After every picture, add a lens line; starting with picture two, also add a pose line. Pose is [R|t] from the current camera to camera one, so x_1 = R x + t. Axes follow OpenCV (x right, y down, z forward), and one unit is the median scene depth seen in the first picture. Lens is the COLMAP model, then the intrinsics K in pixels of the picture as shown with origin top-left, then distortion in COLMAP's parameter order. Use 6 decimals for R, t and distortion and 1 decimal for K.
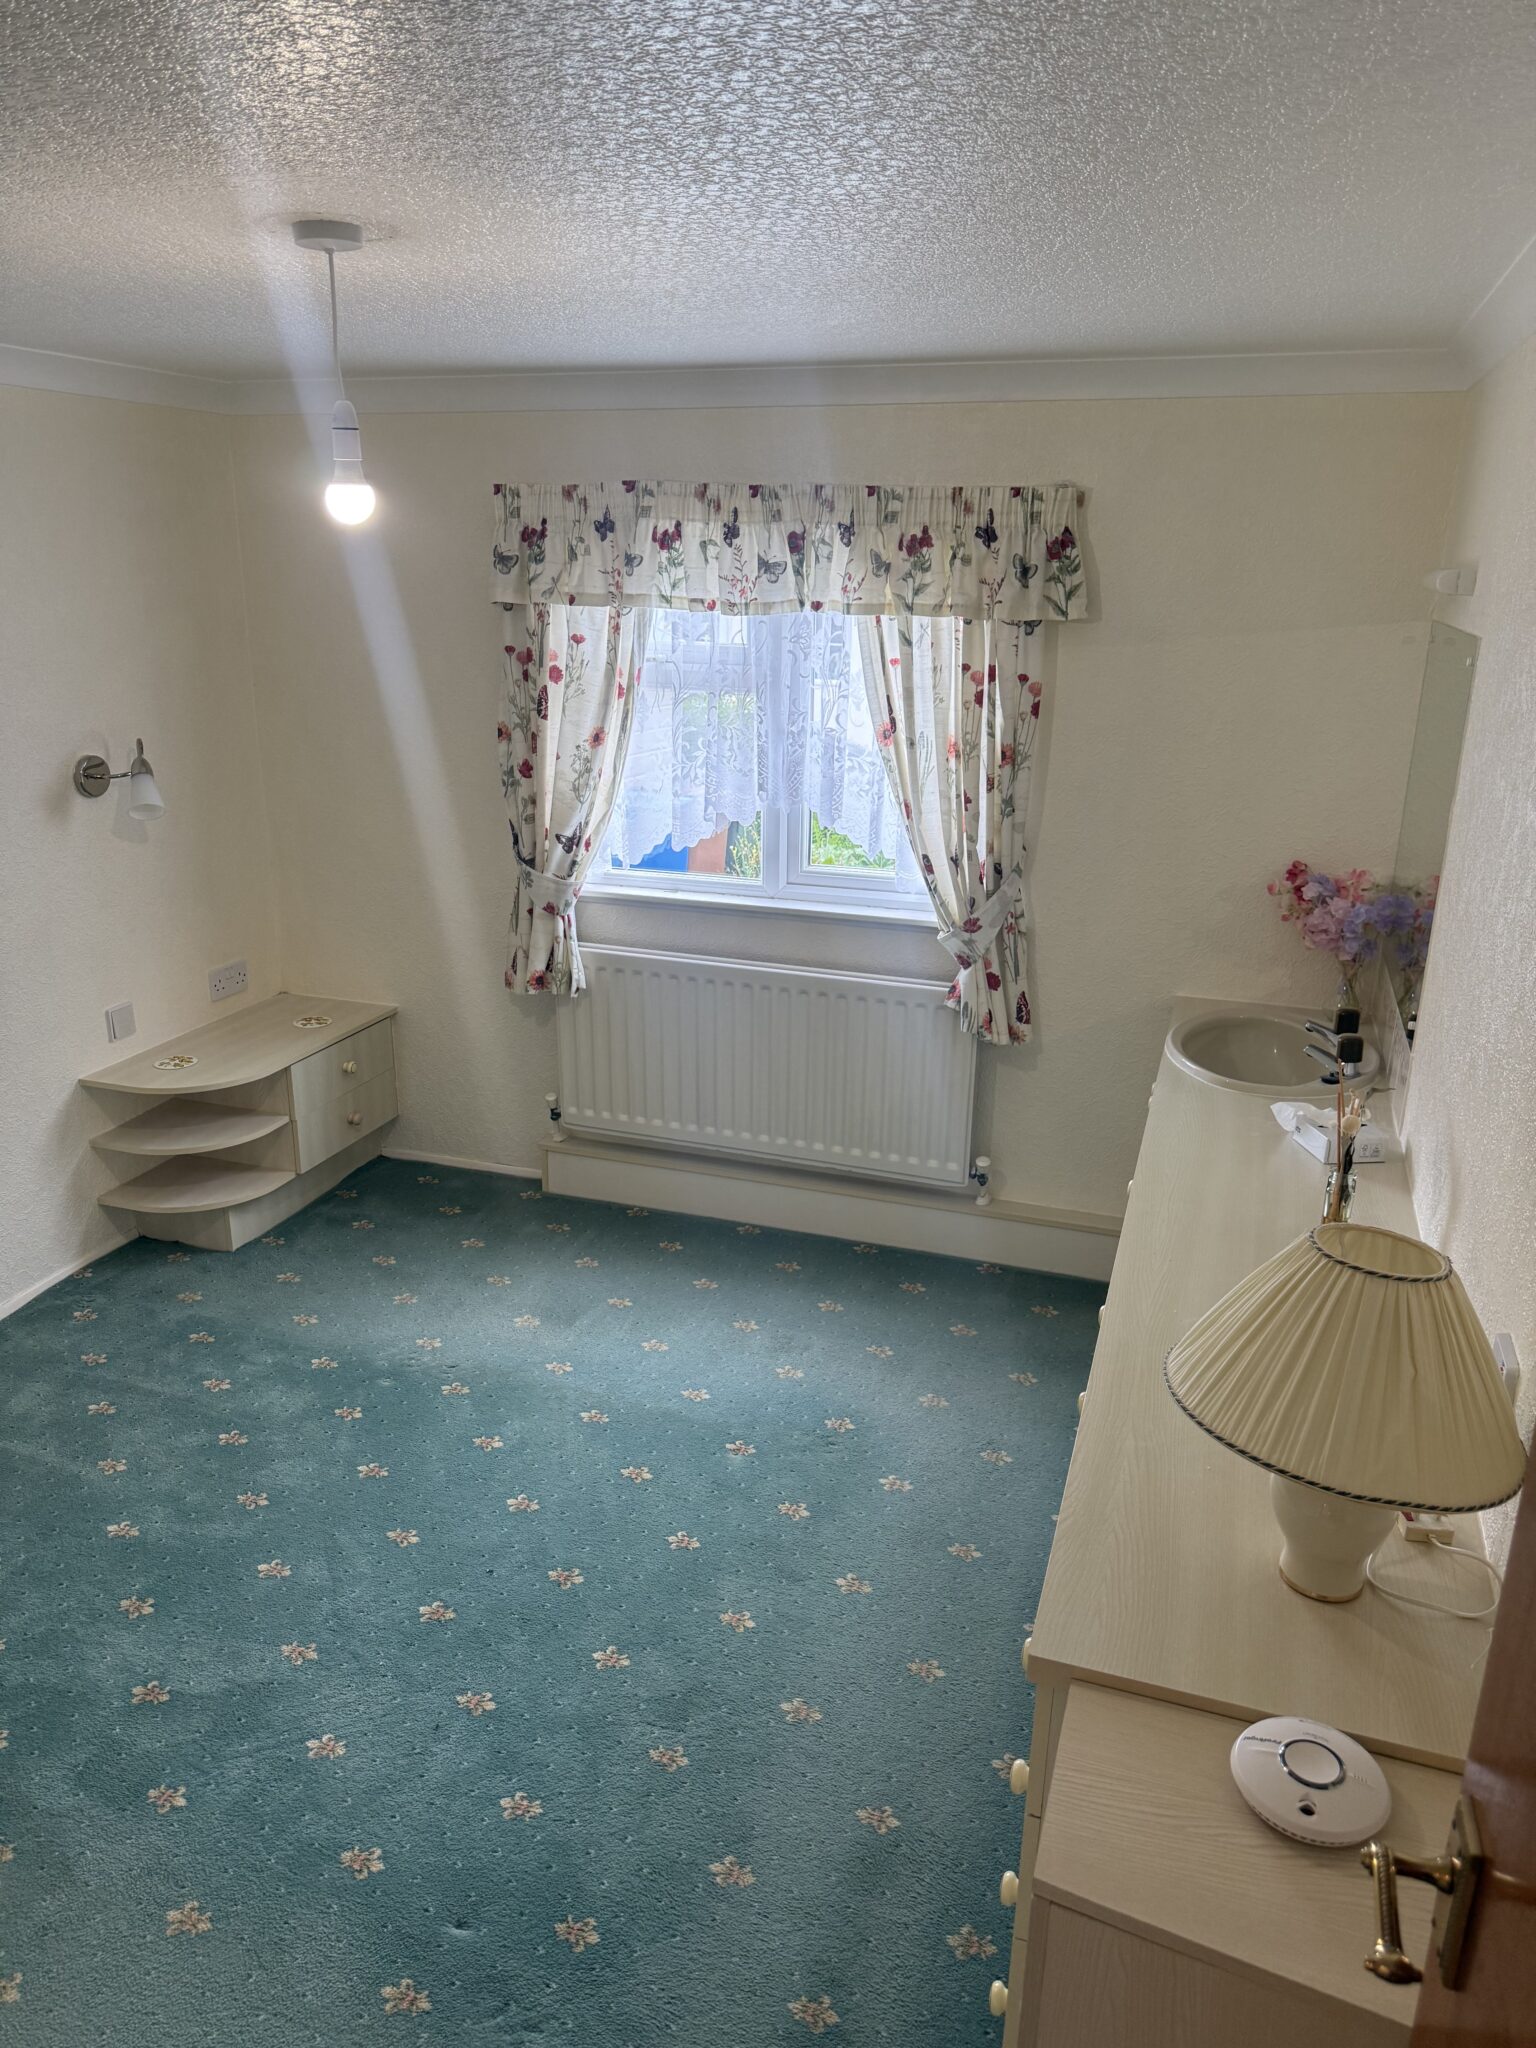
lens RADIAL K [[1444.0, 0, 784.5], [0, 1444.0, 1035.0], [0, 0, 1]] dist [0.056961, -0.067912]
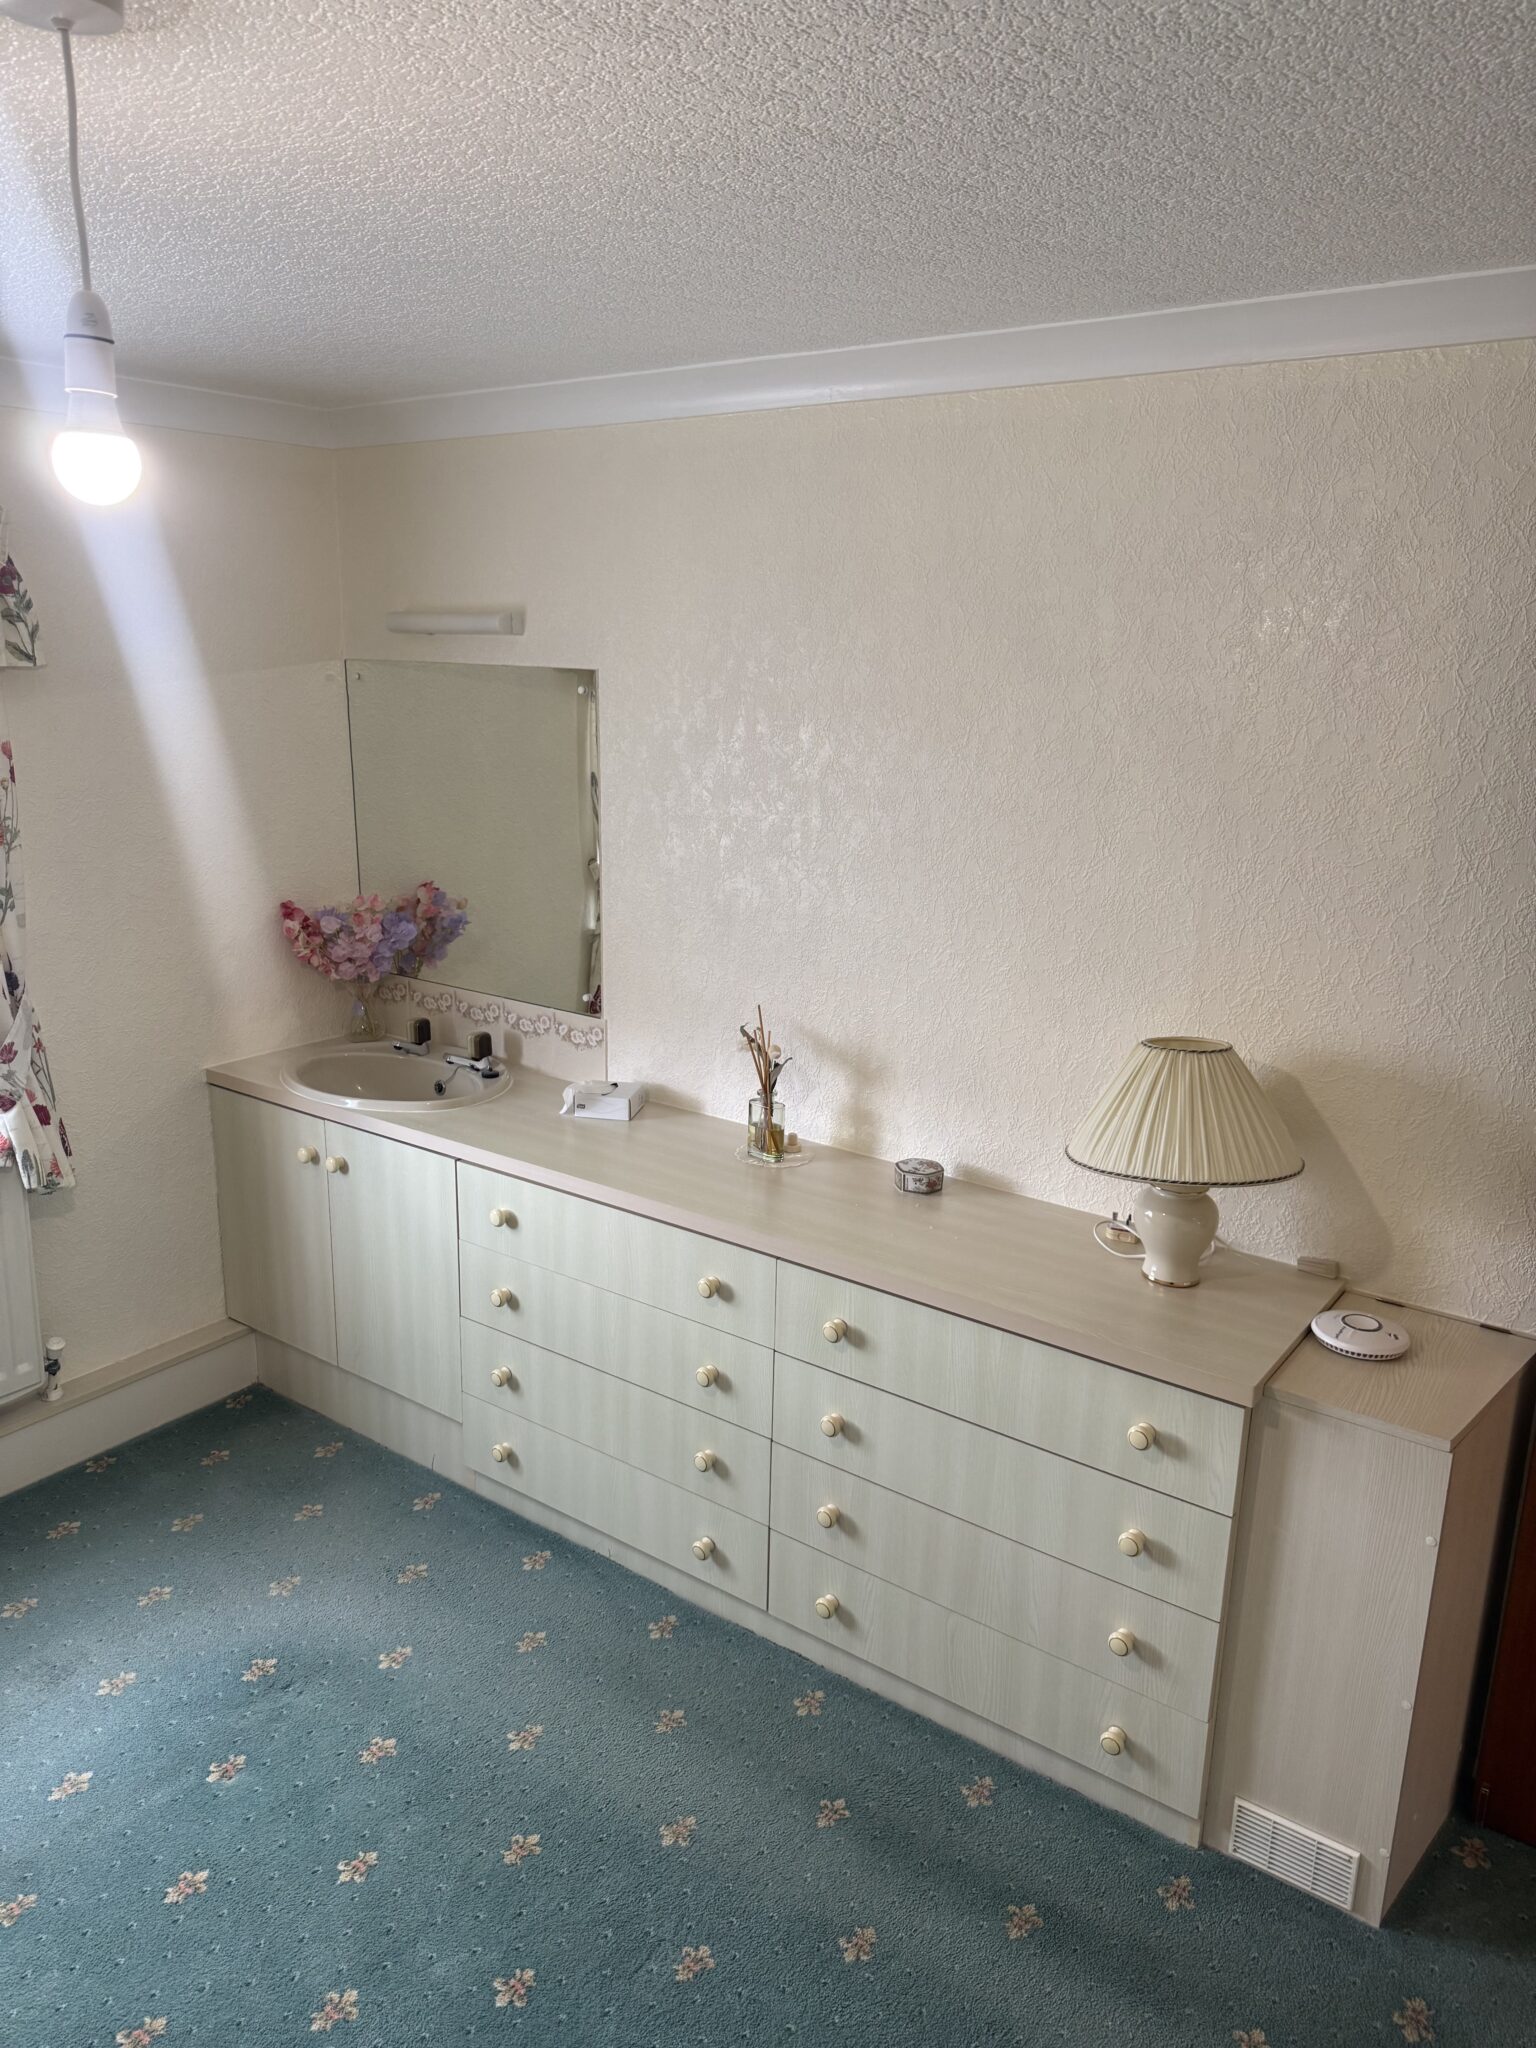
lens RADIAL K [[1444.0, 0, 785.9], [0, 1444.0, 1018.0], [0, 0, 1]] dist [0.056961, -0.067912]
pose [[0.310834, -0.245886, 0.918108, -0.489588], [0.290443, 0.944325, 0.154575, -0.100457], [-0.905000, 0.218611, 0.364945, 0.353500]]
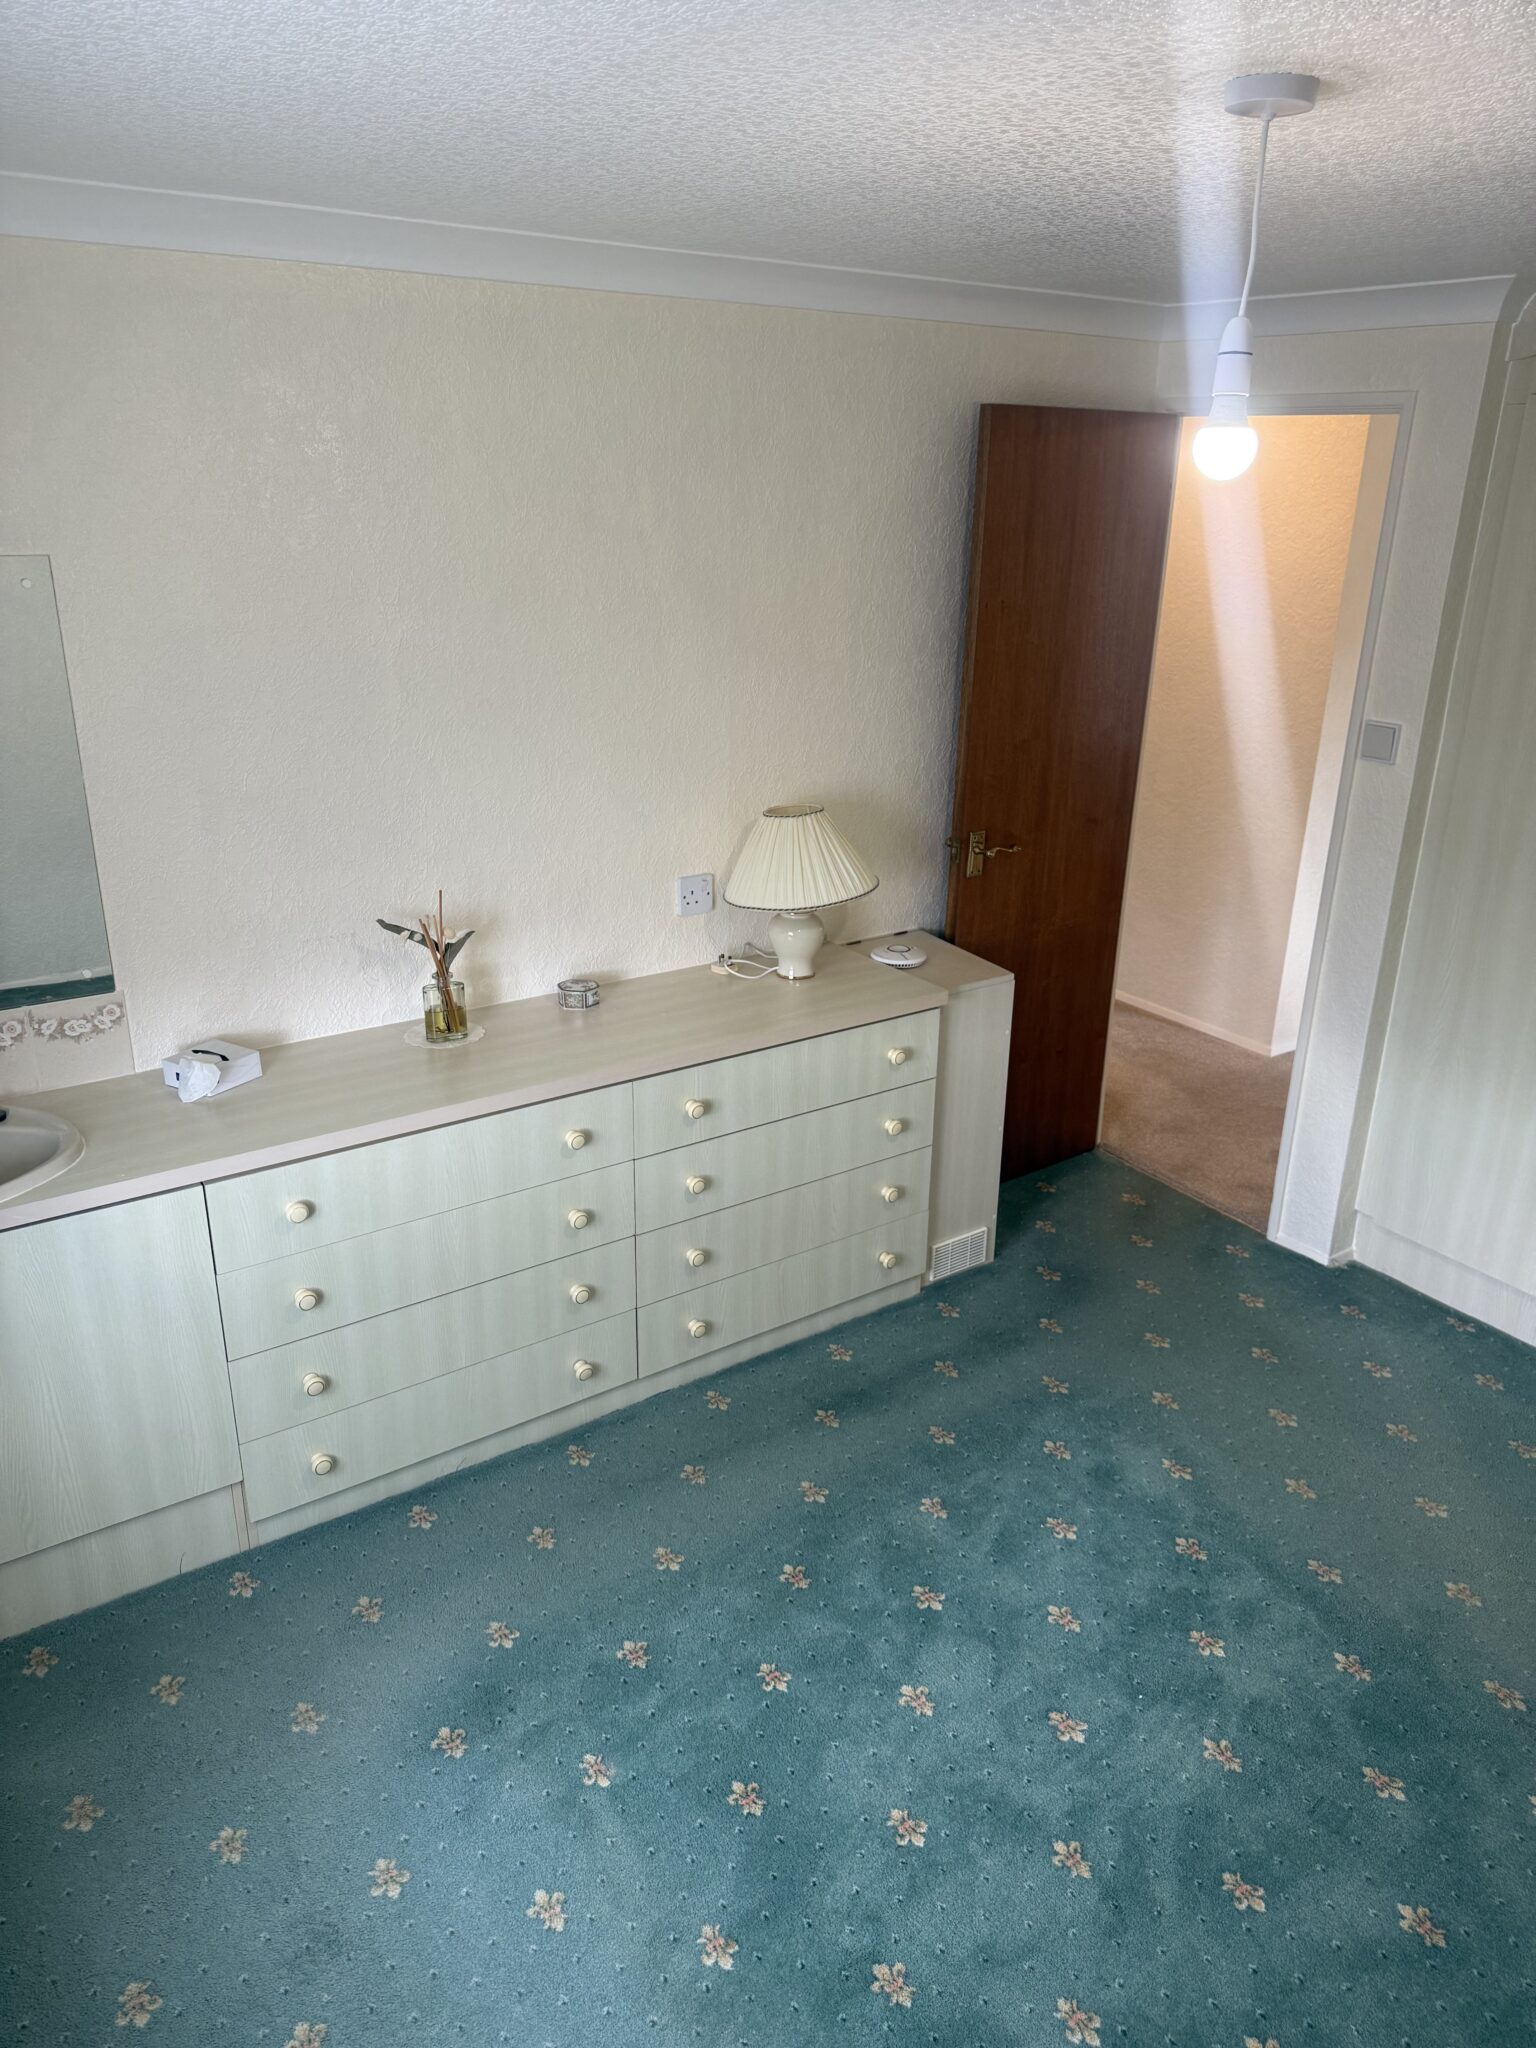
lens RADIAL K [[1444.0, 0, 775.7], [0, 1444.0, 1027.0], [0, 0, 1]] dist [0.056961, -0.067912]
pose [[-0.793672, -0.248258, 0.555385, -0.373686], [0.160868, 0.794798, 0.585164, -0.372609], [-0.586690, 0.553773, -0.590873, 1.073245]]
